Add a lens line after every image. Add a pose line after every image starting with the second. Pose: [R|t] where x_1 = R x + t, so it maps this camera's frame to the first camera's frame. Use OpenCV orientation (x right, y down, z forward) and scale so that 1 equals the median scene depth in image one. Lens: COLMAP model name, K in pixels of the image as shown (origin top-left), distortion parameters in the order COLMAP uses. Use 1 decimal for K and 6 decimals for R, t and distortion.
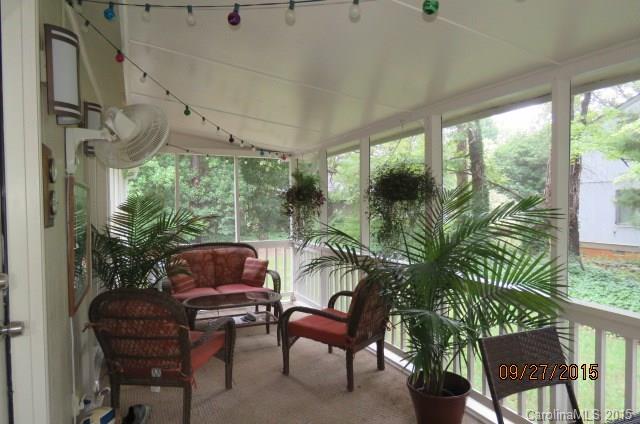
lens RADIAL K [[406.8, 0, 319.8], [0, 406.8, 213.3], [0, 0, 1]] dist [-0.007395, 0.000886]
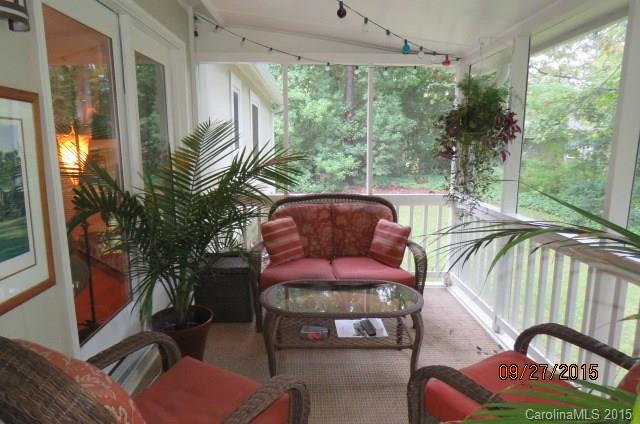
lens RADIAL K [[406.8, 0, 319.4], [0, 406.8, 210.6], [0, 0, 1]] dist [-0.007395, 0.000886]
pose [[0.922263, 0.074054, -0.379404, -0.018116], [-0.019219, 0.989049, 0.146331, -0.001171], [0.386086, -0.127664, 0.913586, 0.355322]]
